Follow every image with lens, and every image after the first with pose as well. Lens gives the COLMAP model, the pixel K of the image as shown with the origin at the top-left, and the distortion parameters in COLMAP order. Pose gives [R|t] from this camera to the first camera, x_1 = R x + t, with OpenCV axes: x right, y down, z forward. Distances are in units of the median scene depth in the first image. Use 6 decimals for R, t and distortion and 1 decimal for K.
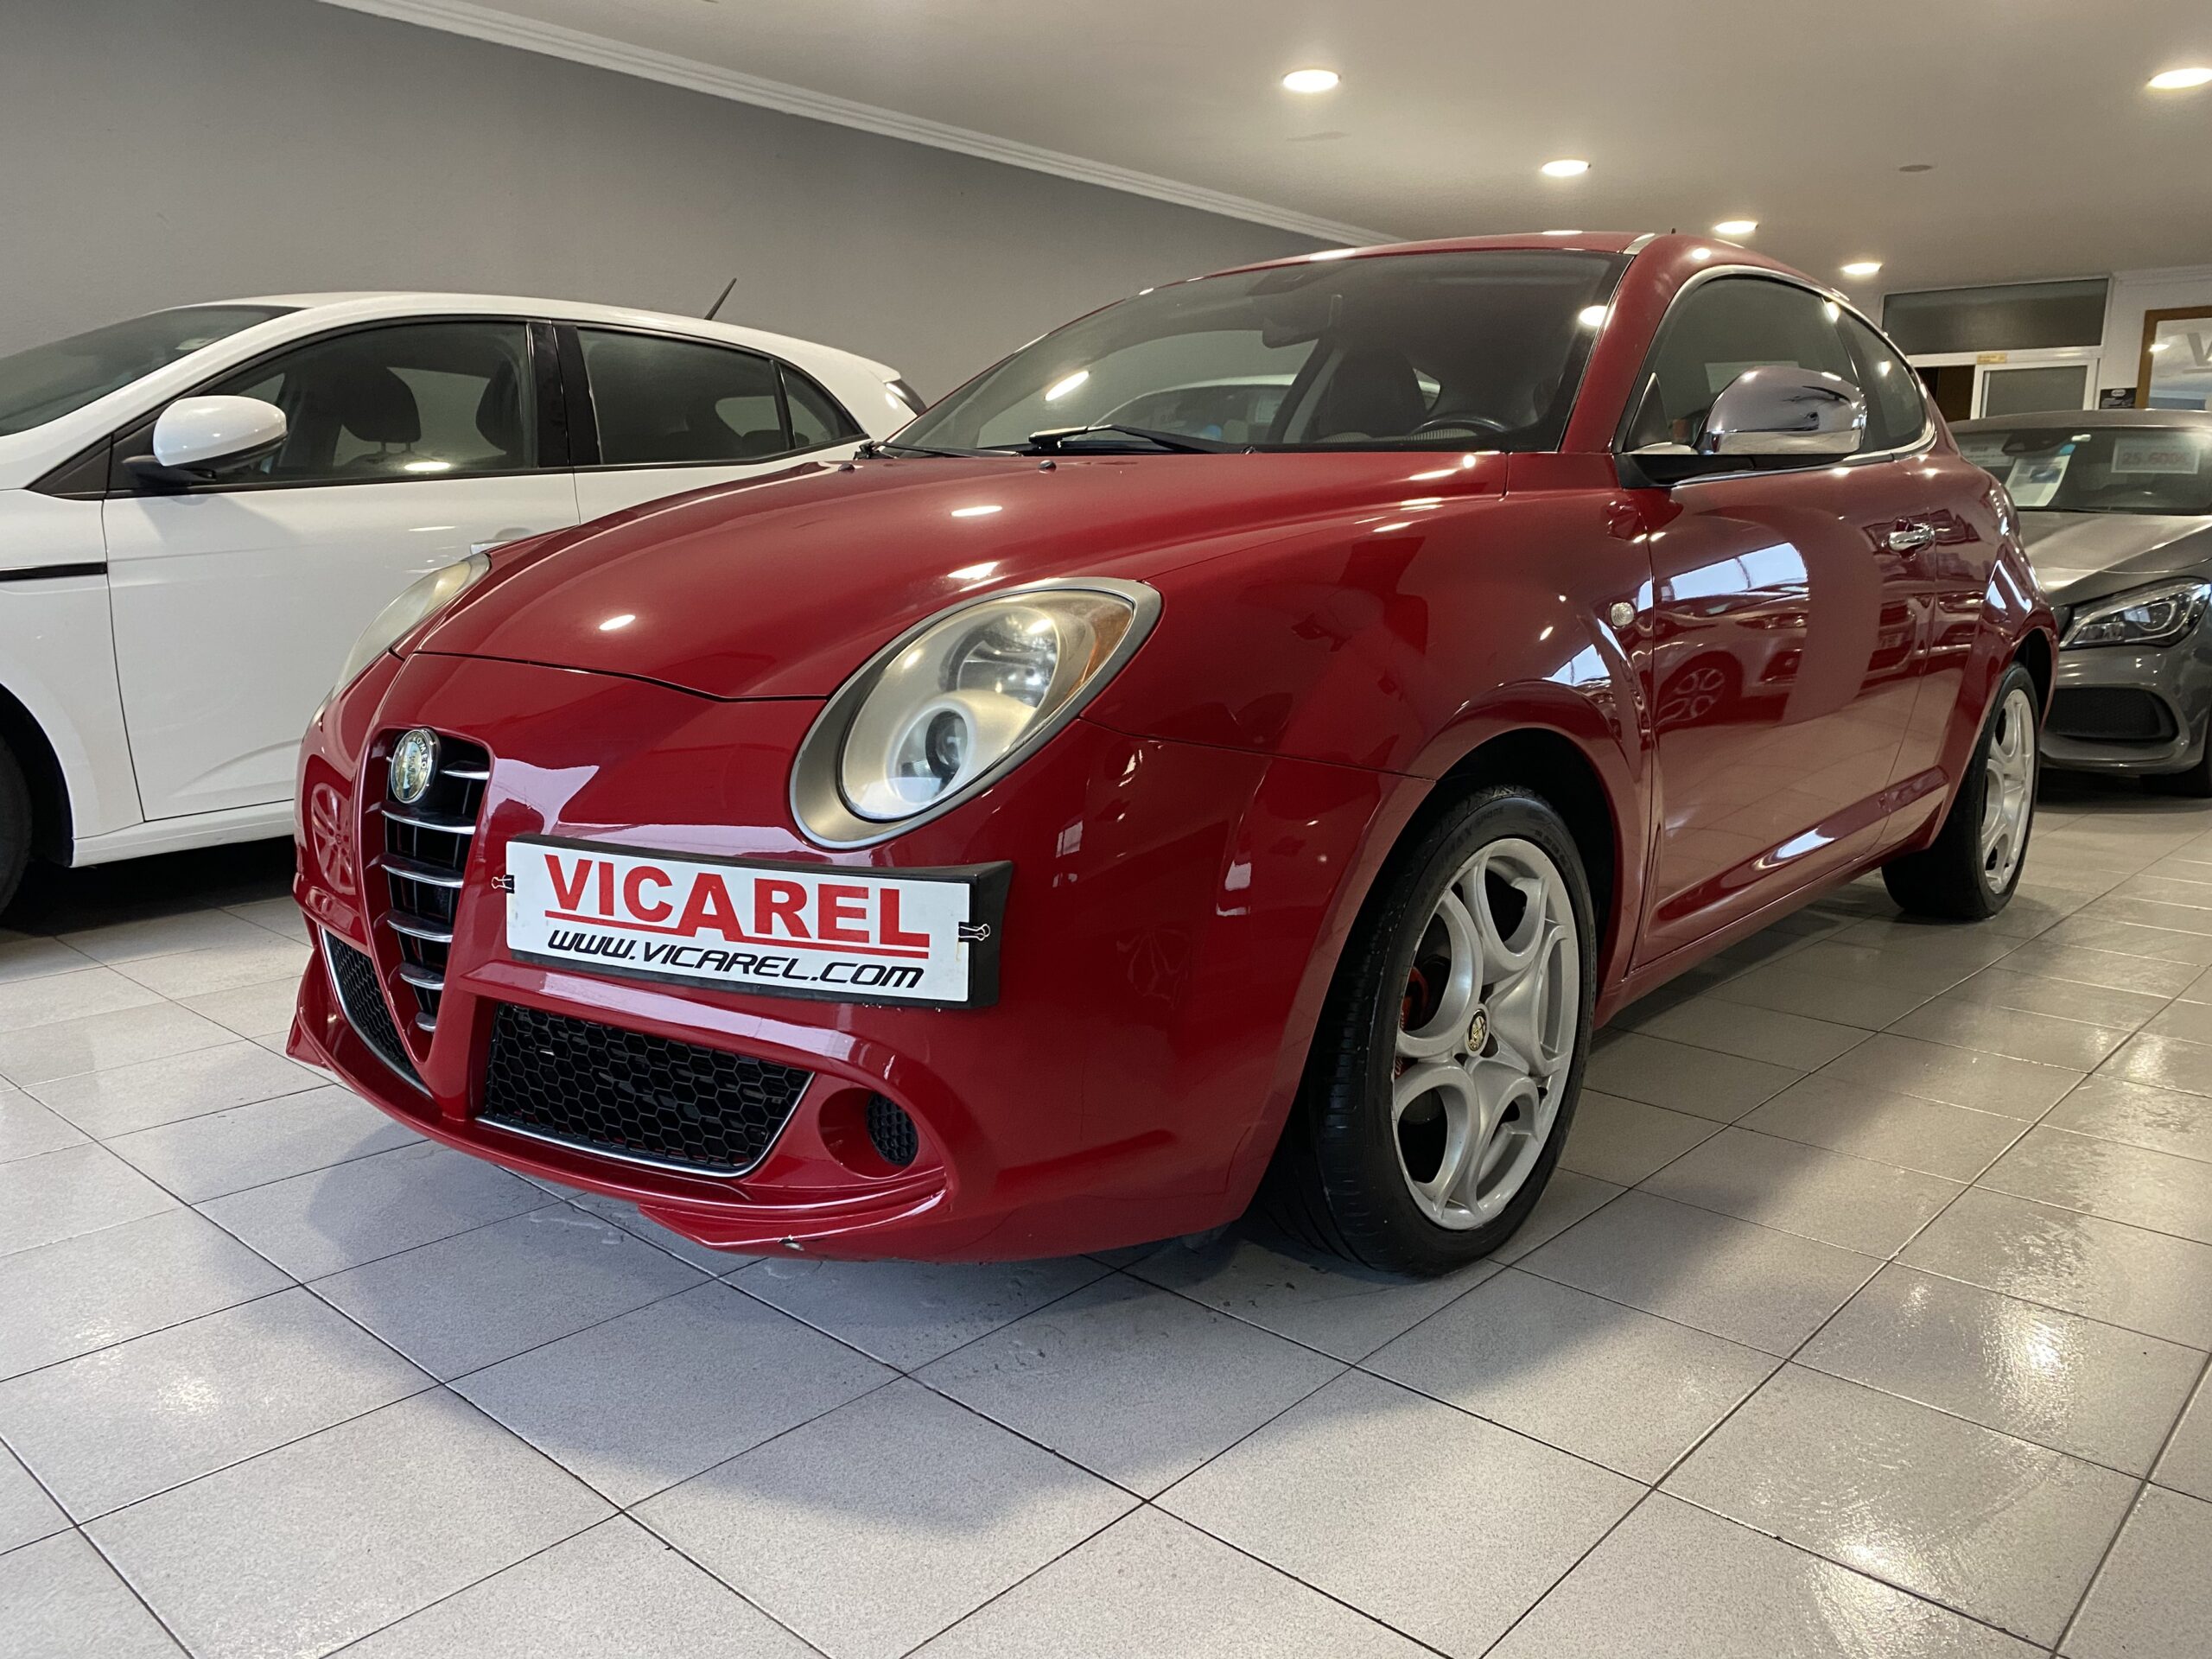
lens RADIAL K [[1729.6, 0, 1106.0], [0, 1729.6, 829.5], [0, 0, 1]] dist [0.004765, -0.004546]
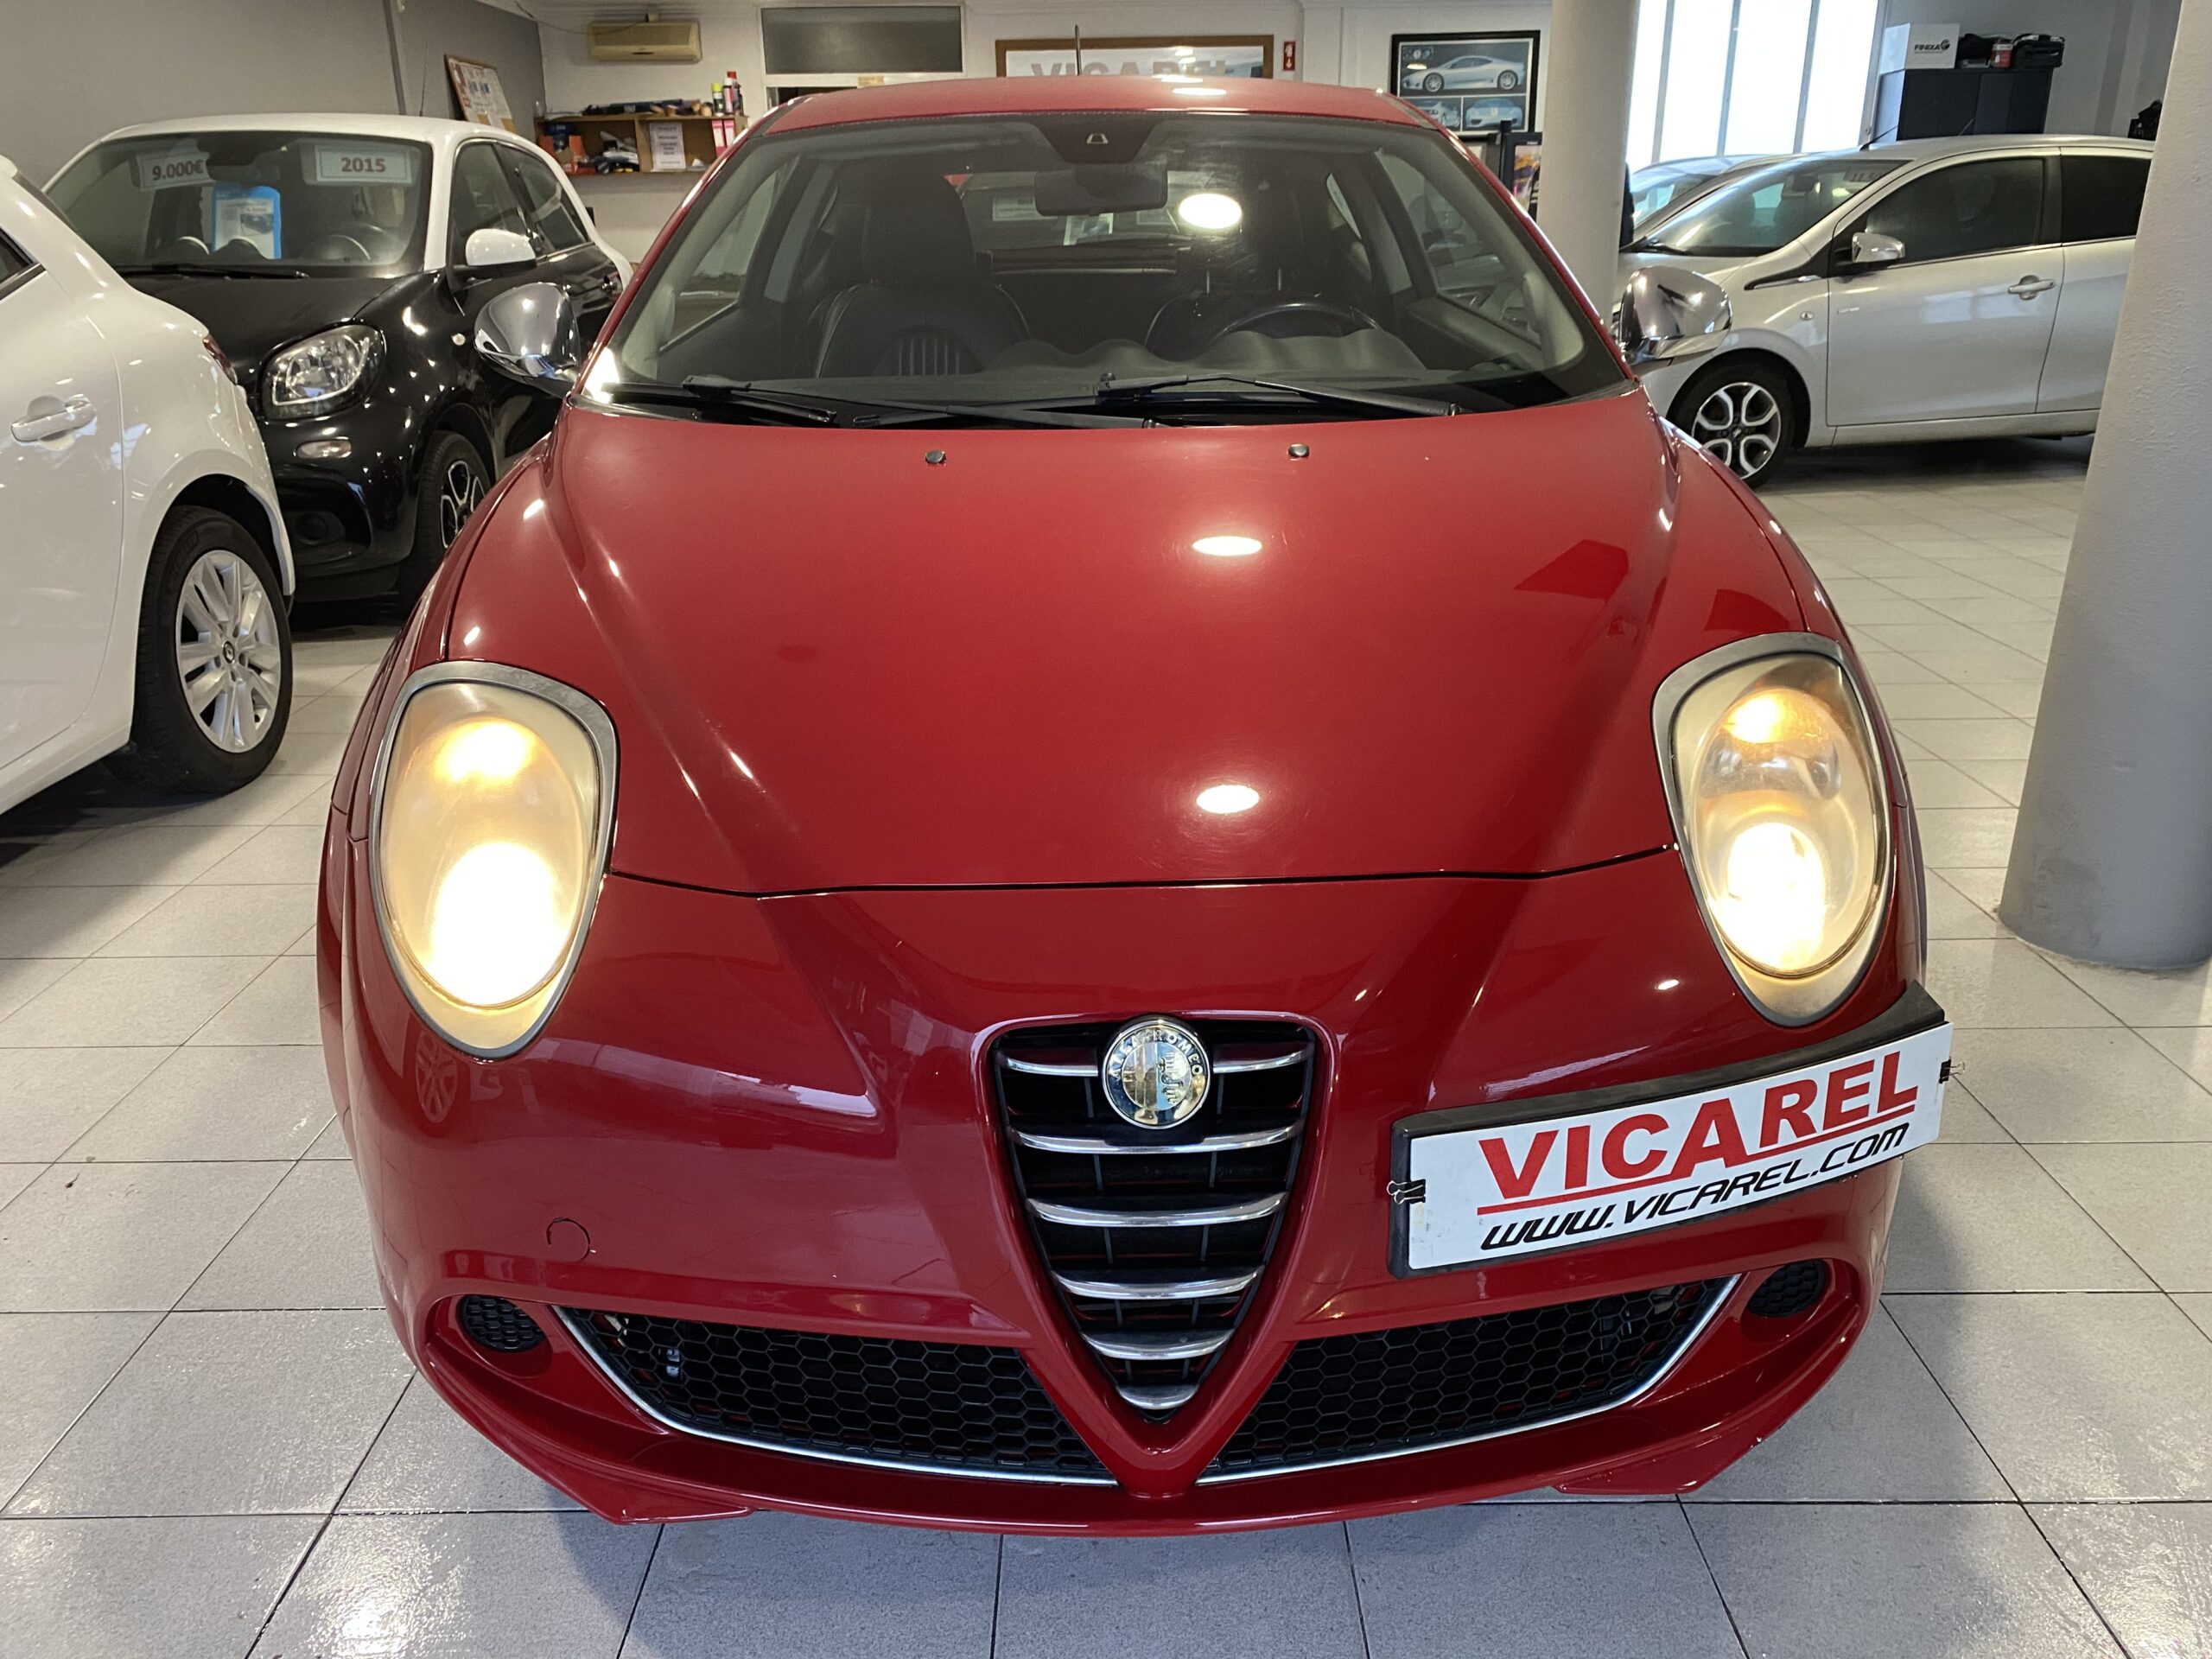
lens RADIAL K [[1729.6, 0, 1106.0], [0, 1729.6, 829.5], [0, 0, 1]] dist [0.004765, -0.004546]
pose [[0.753377, -0.250671, 0.607937, -0.906641], [0.144664, 0.965023, 0.218637, -0.318858], [-0.641479, -0.076770, 0.763289, 0.553591]]
